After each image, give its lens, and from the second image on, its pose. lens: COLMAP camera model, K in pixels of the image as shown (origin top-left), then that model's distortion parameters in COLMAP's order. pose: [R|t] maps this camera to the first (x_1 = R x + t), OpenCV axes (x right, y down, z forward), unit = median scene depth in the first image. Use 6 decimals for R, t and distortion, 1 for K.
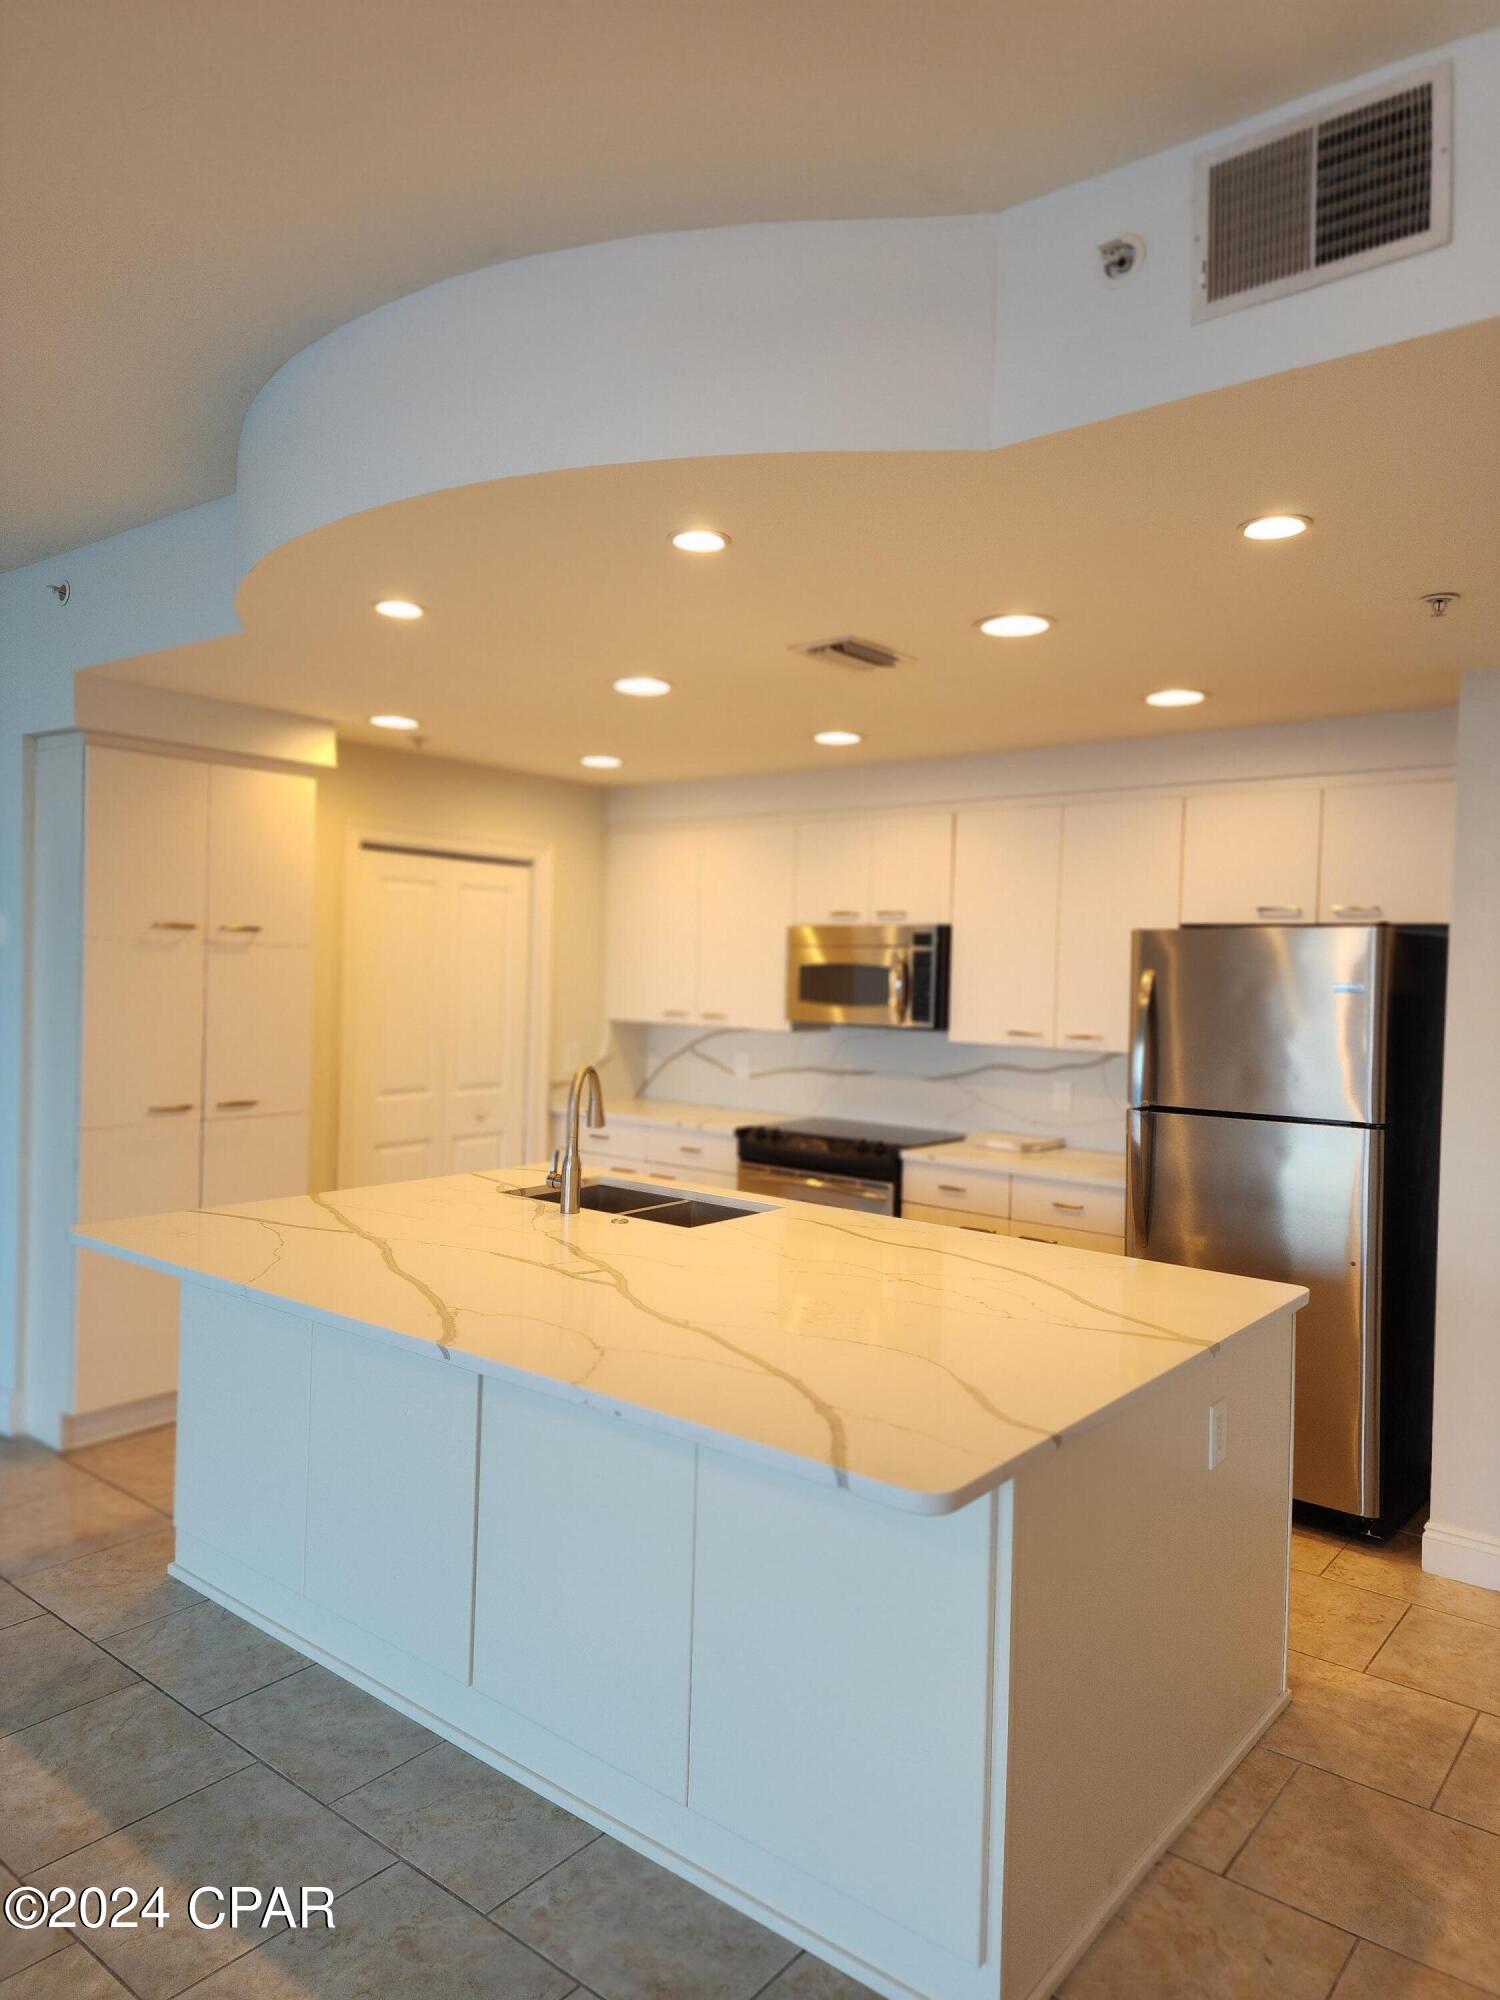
lens RADIAL K [[1326.3, 0, 768.3], [0, 1326.3, 992.1], [0, 0, 1]] dist [0.069887, -0.052391]
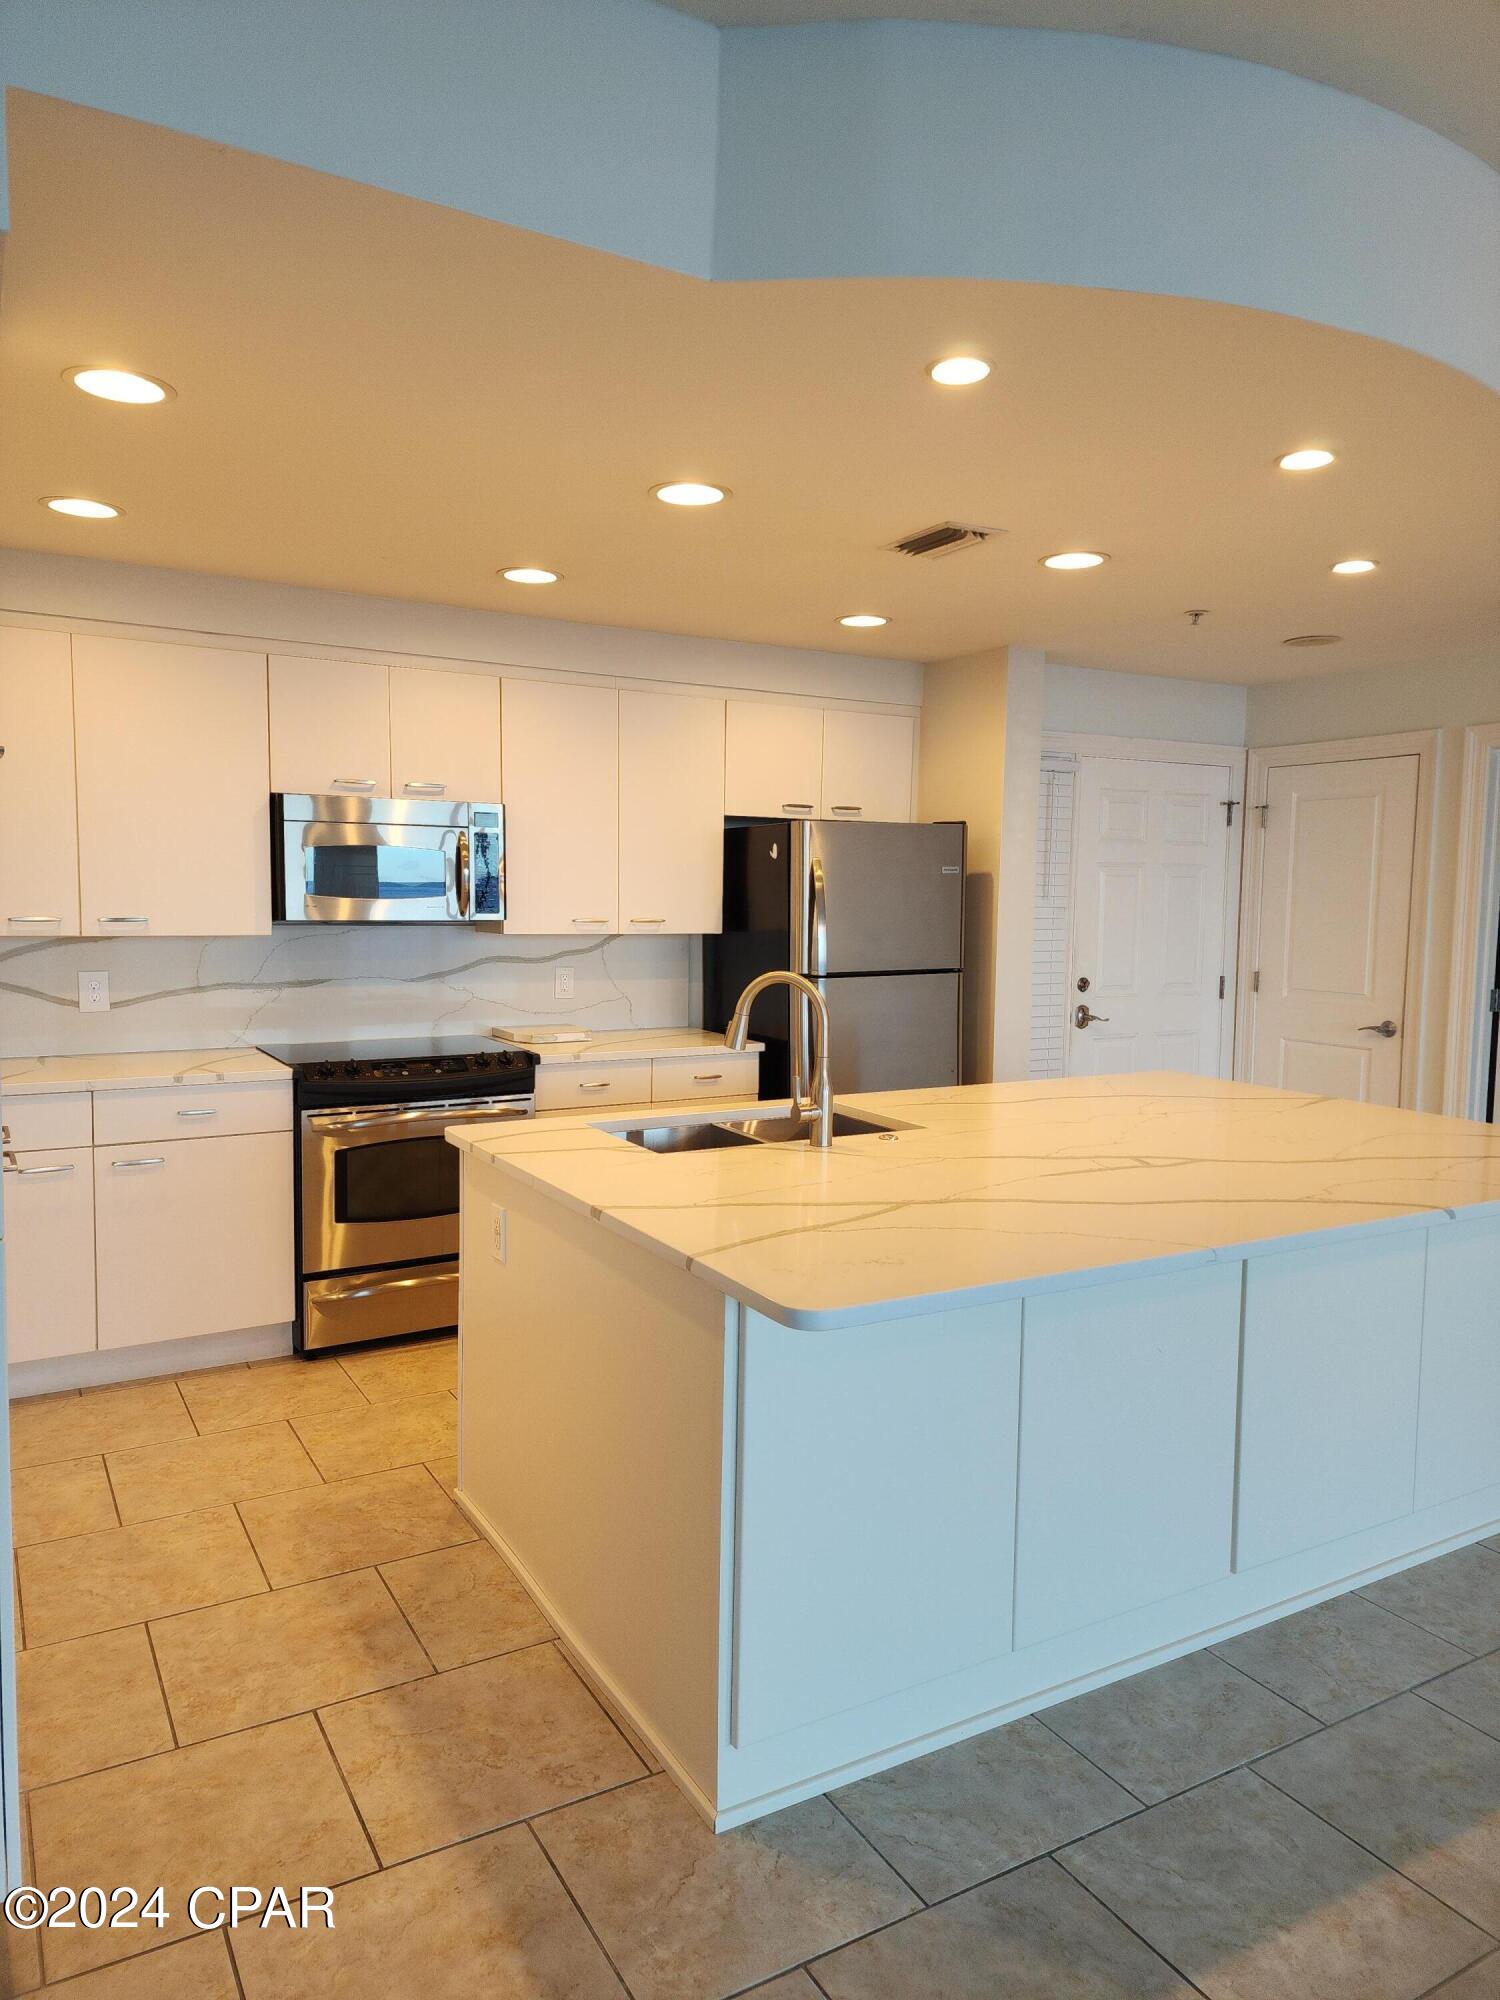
lens RADIAL K [[1326.3, 0, 741.6], [0, 1326.3, 988.3], [0, 0, 1]] dist [0.069887, -0.052391]
pose [[0.368504, -0.091466, 0.925116, -0.707033], [0.013290, 0.995565, 0.093138, -0.008717], [-0.929531, -0.022027, 0.368085, 0.558490]]
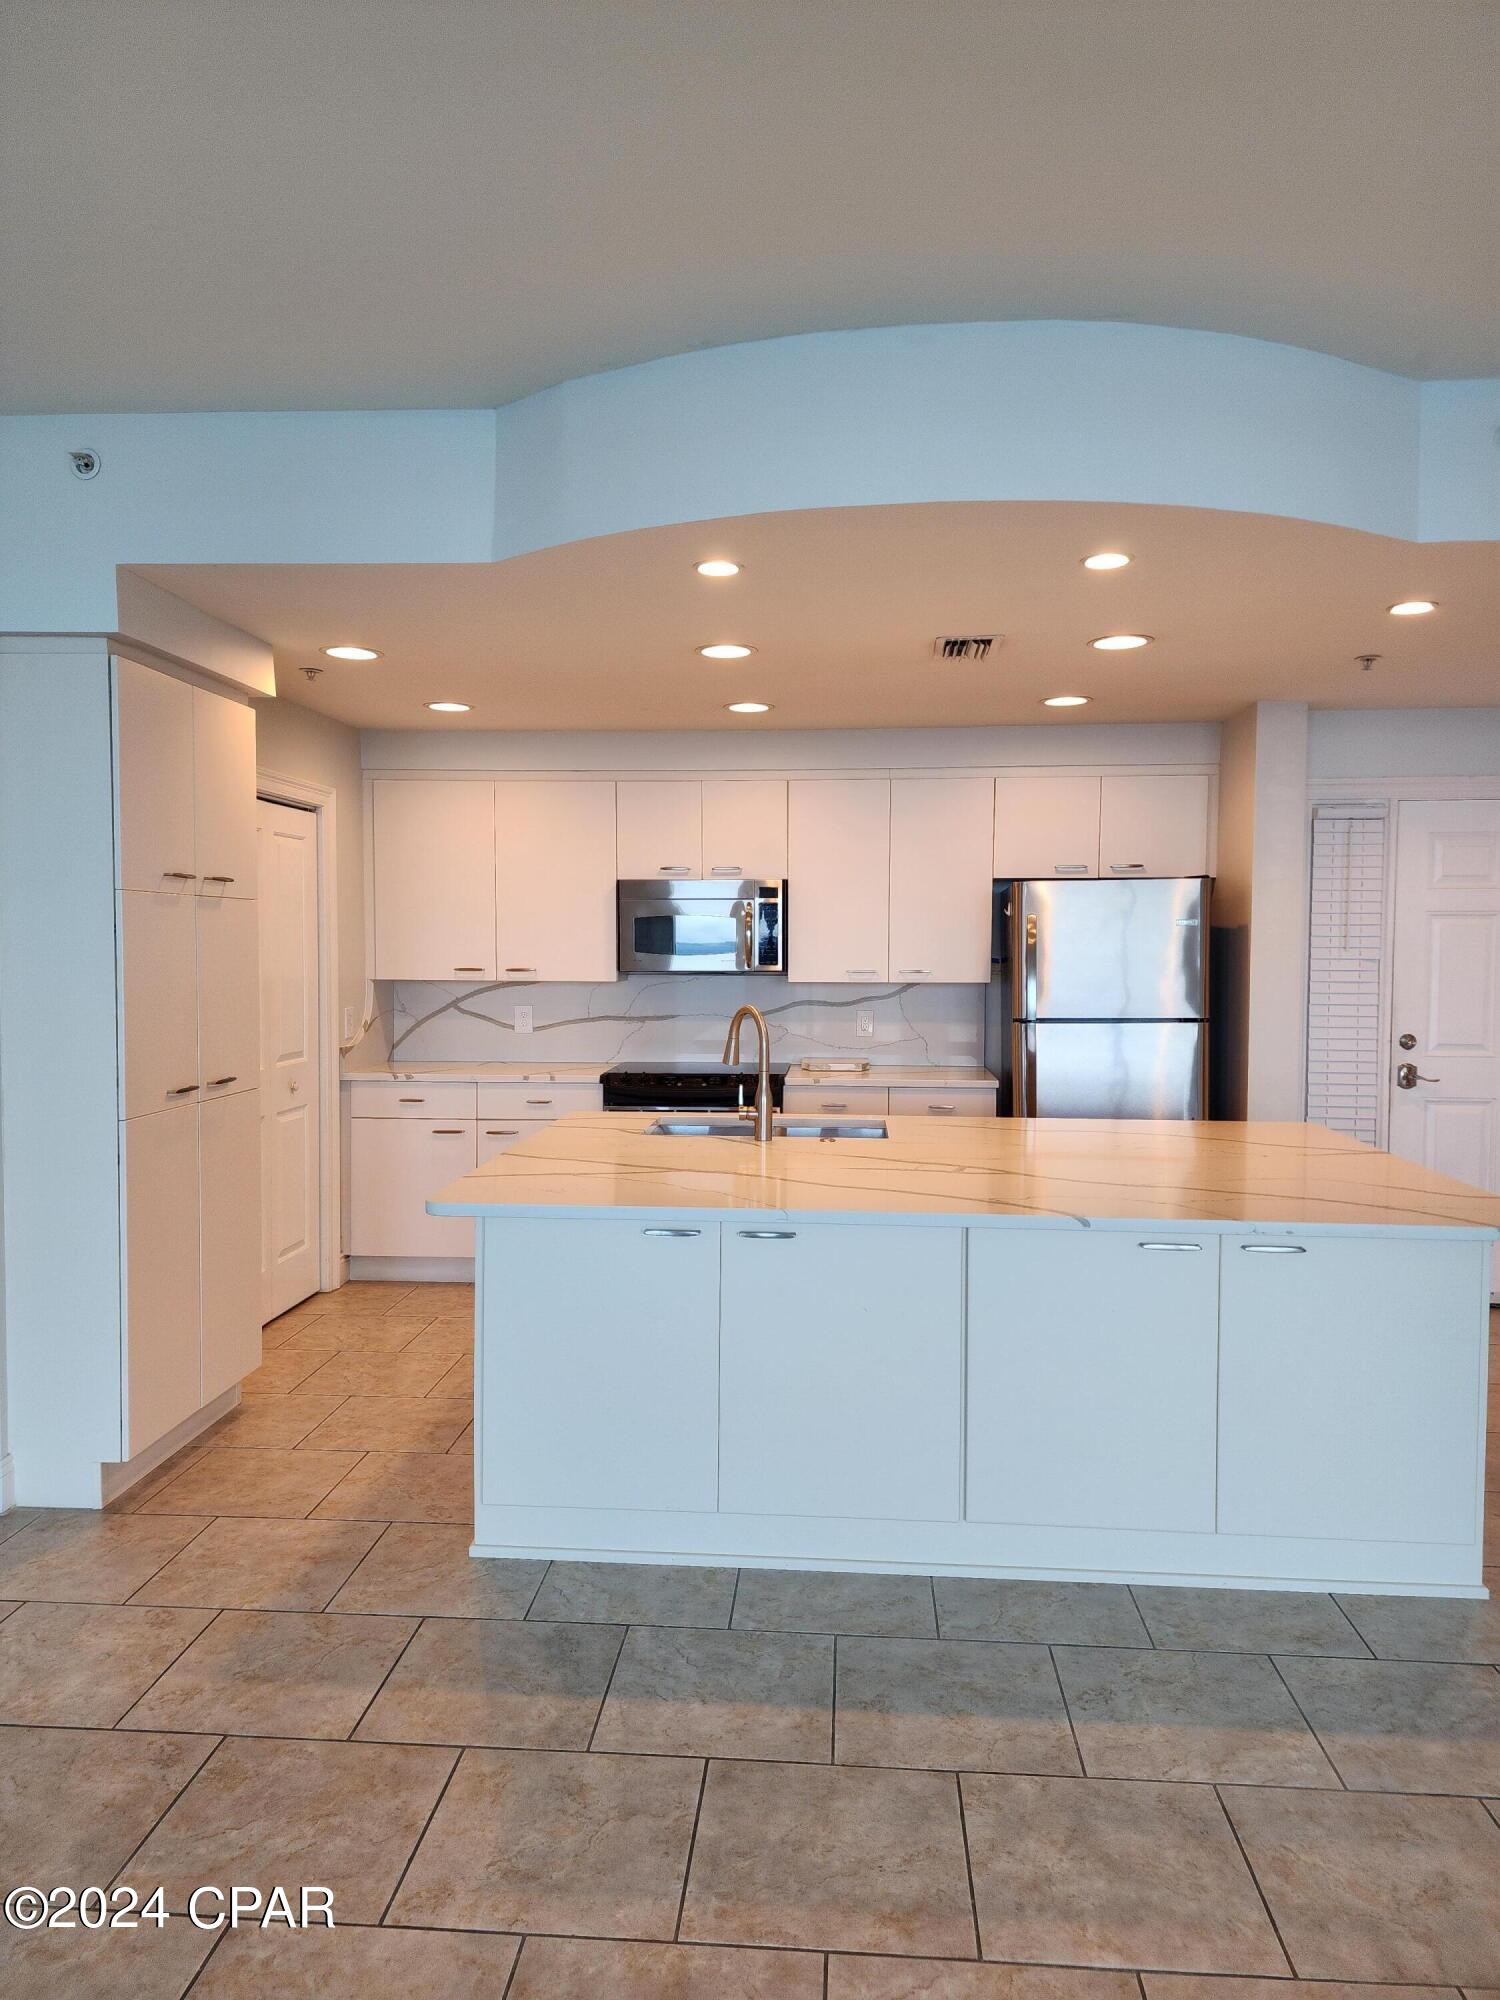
lens RADIAL K [[1326.3, 0, 762.6], [0, 1326.3, 991.6], [0, 0, 1]] dist [0.069887, -0.052391]
pose [[0.825500, -0.044954, 0.562609, -0.569942], [0.029468, 0.998896, 0.036577, 0.003823], [-0.563632, -0.013615, 0.825914, 0.080943]]
